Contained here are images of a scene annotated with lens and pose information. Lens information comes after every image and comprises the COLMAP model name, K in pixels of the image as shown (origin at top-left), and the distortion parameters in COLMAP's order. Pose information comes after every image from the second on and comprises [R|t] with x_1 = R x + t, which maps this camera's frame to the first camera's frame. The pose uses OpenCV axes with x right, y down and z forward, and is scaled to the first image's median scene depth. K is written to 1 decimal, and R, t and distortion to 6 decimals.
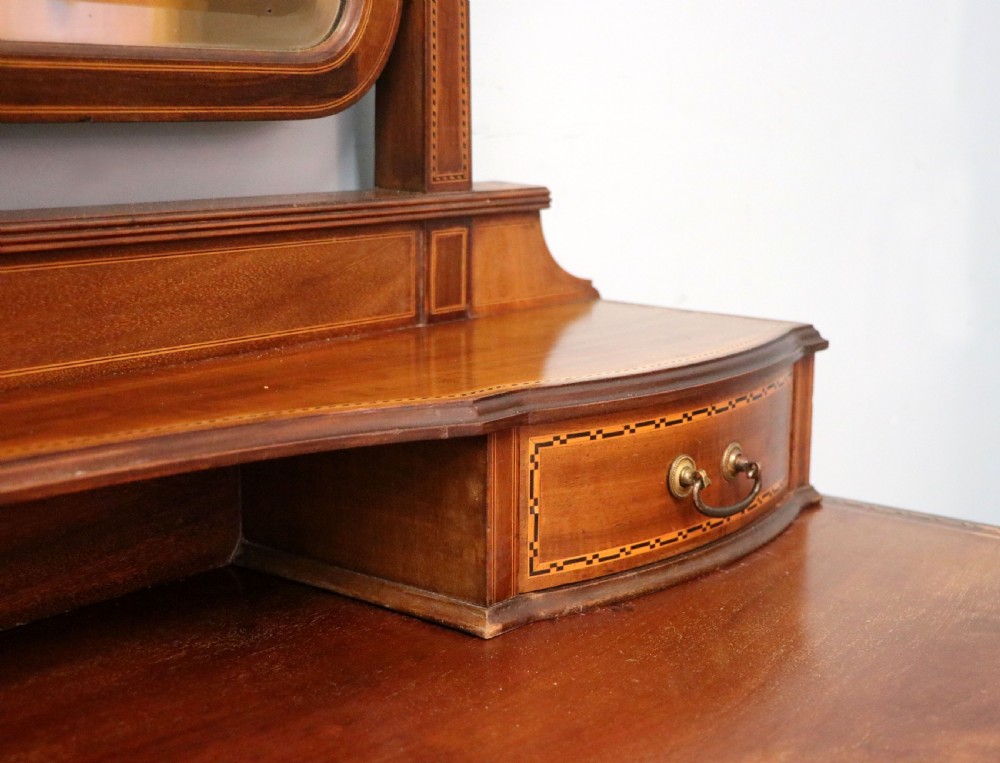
lens RADIAL K [[1549.6, 0, 530.1], [0, 1549.6, 405.8], [0, 0, 1]] dist [0.093722, 0.000000]
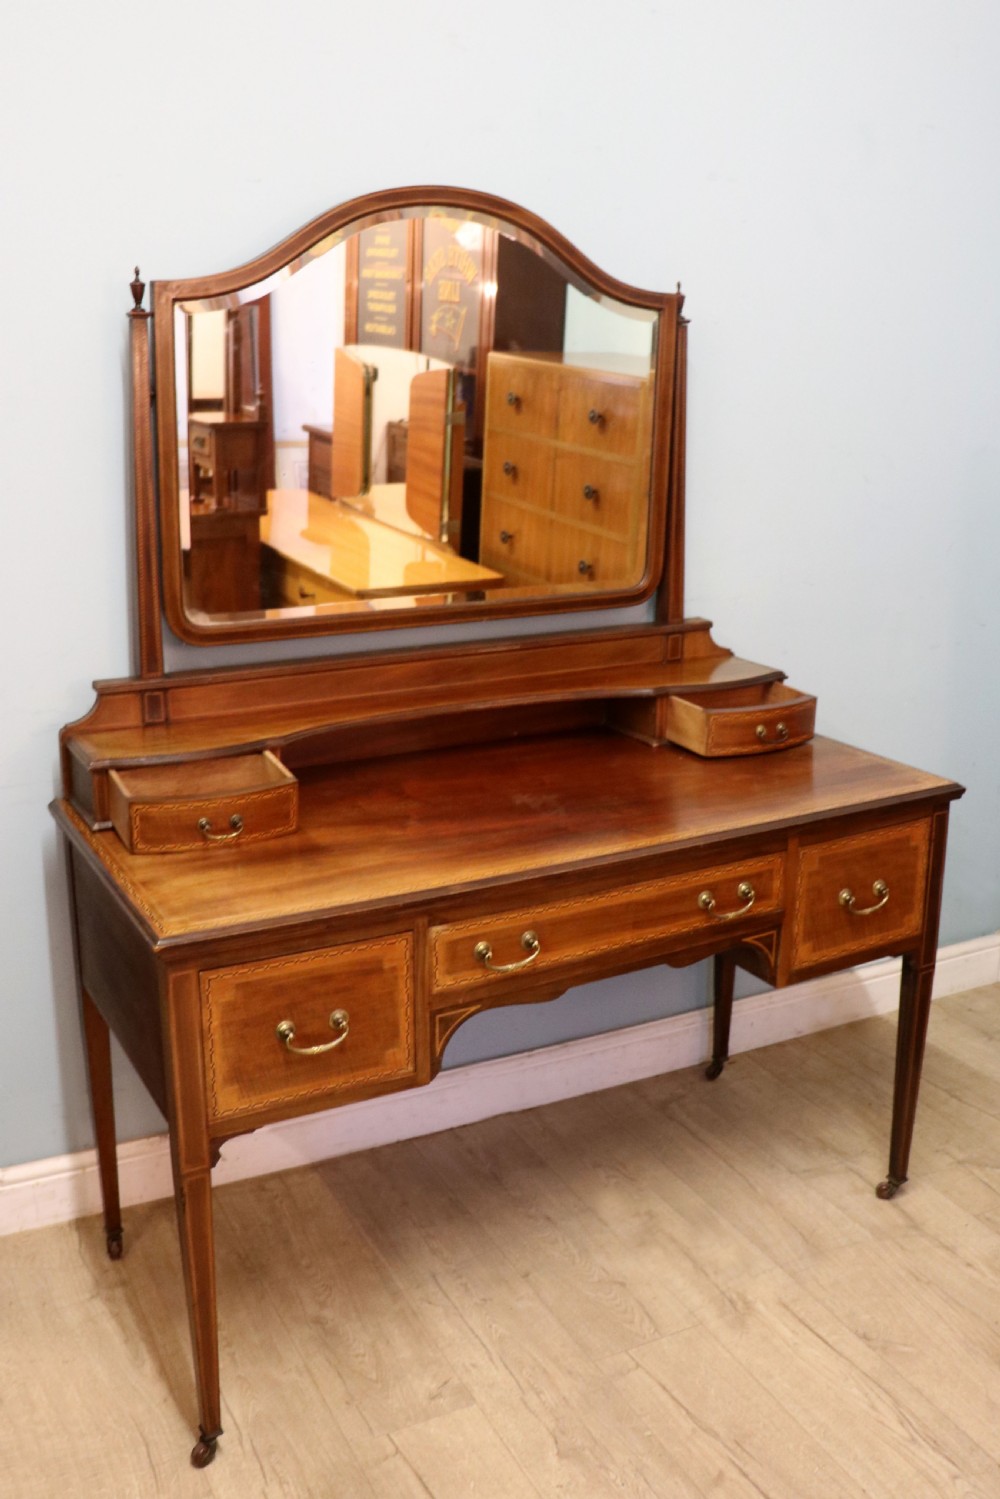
lens RADIAL K [[1378.4, 0, 483.9], [0, 1378.4, 700.3], [0, 0, 1]] dist [-0.159803, 0.066456]
pose [[0.920917, 0.085379, -0.380292, 0.730206], [-0.070240, 0.996092, 0.053537, -0.105055], [0.383377, -0.022591, 0.923316, -1.970847]]
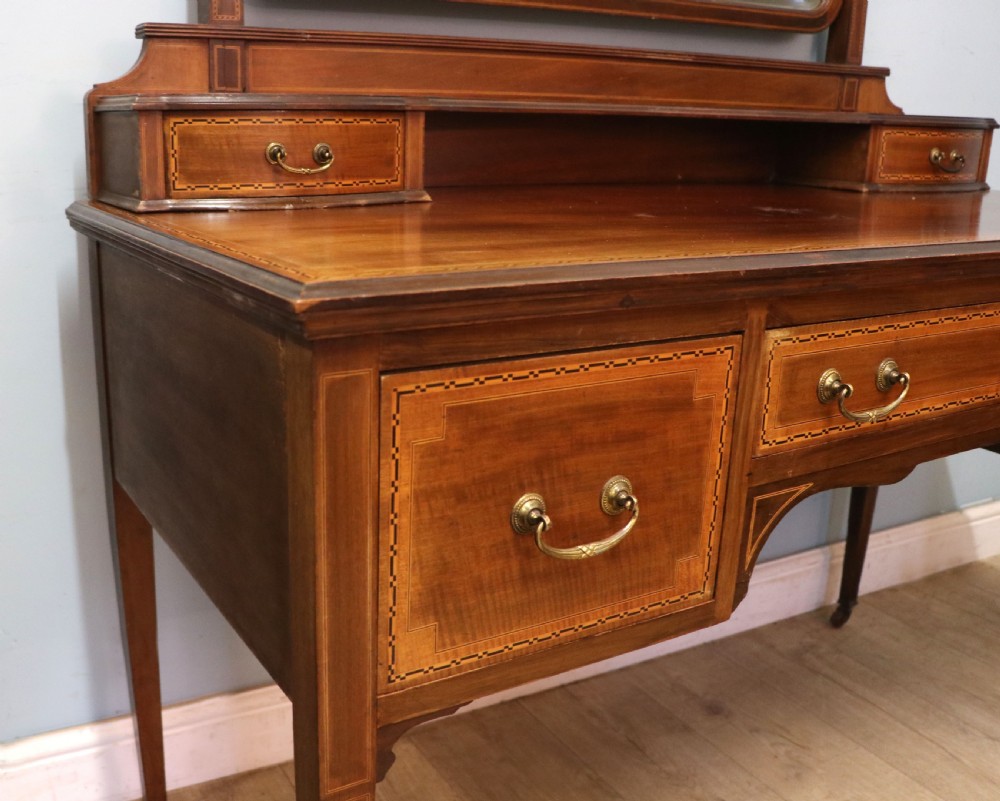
lens RADIAL K [[1007.5, 0, 393.8], [0, 1007.5, 428.2], [0, 0, 1]] dist [-0.115877, 0.000000]
pose [[0.918528, 0.115321, -0.378162, -0.080599], [-0.075579, 0.990091, 0.118354, 0.366811], [0.388064, -0.080130, 0.918142, -0.959620]]
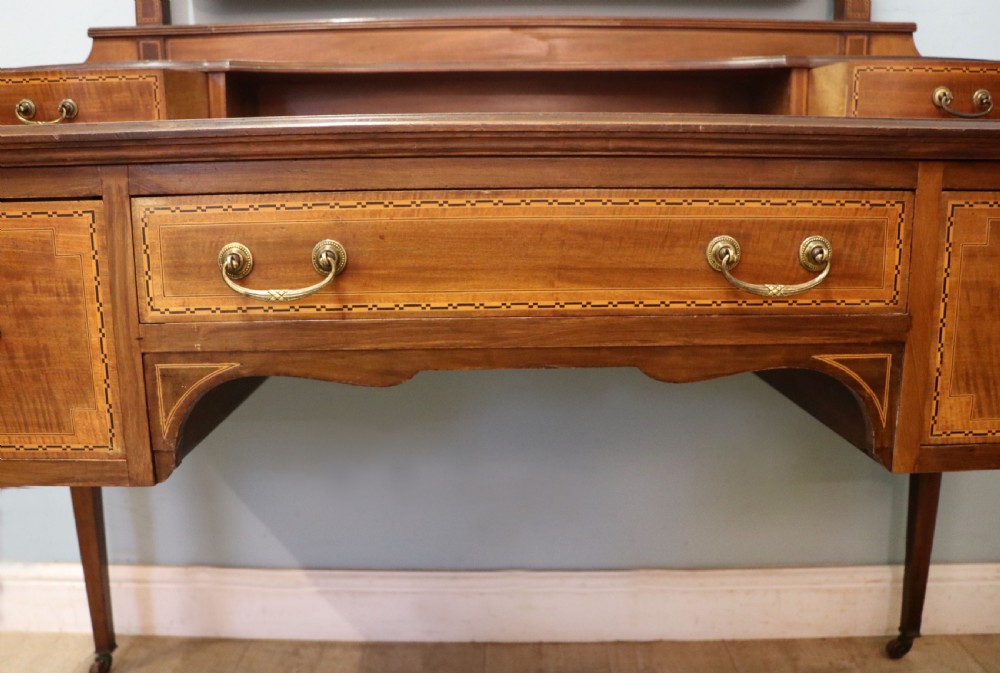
lens RADIAL K [[860.8, 0, 494.3], [0, 860.8, 355.4], [0, 0, 1]] dist [-0.168393, 0.110478]
pose [[0.637329, 0.134625, -0.758741, 0.674403], [-0.135685, 0.988843, 0.061480, 0.409774], [0.758552, 0.063767, 0.648485, -0.296784]]
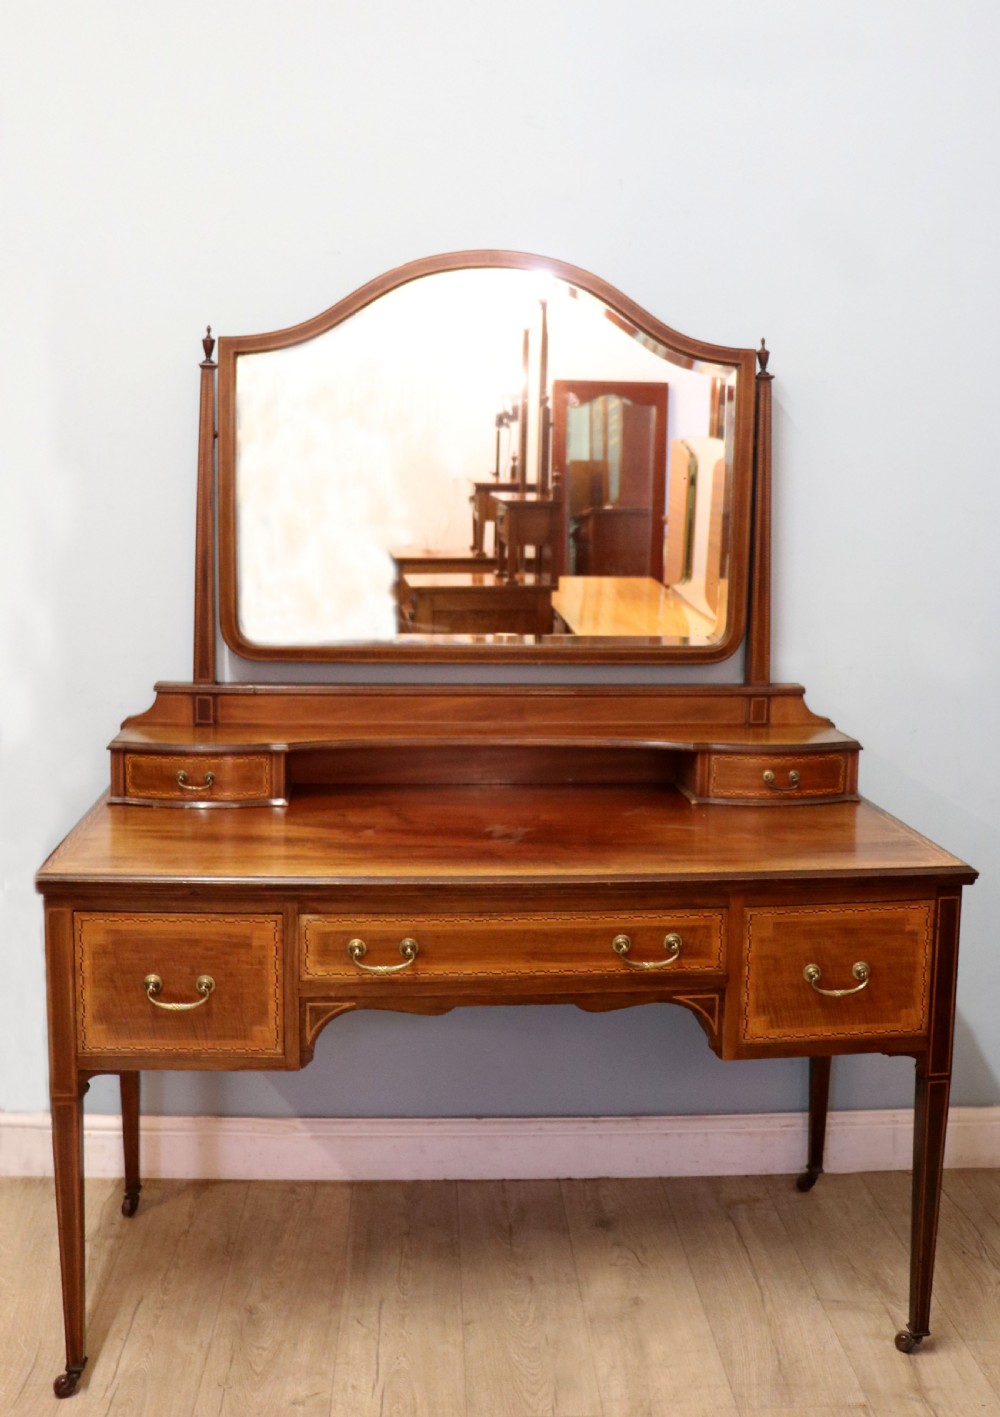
lens RADIAL K [[1388.0, 0, 499.3], [0, 1388.0, 608.4], [0, 0, 1]] dist [-0.127426, 0.000000]
pose [[0.693728, 0.065016, -0.717297, 1.677160], [-0.151980, 0.986707, -0.057551, -0.049775], [0.704020, 0.148939, 0.694387, -1.465259]]
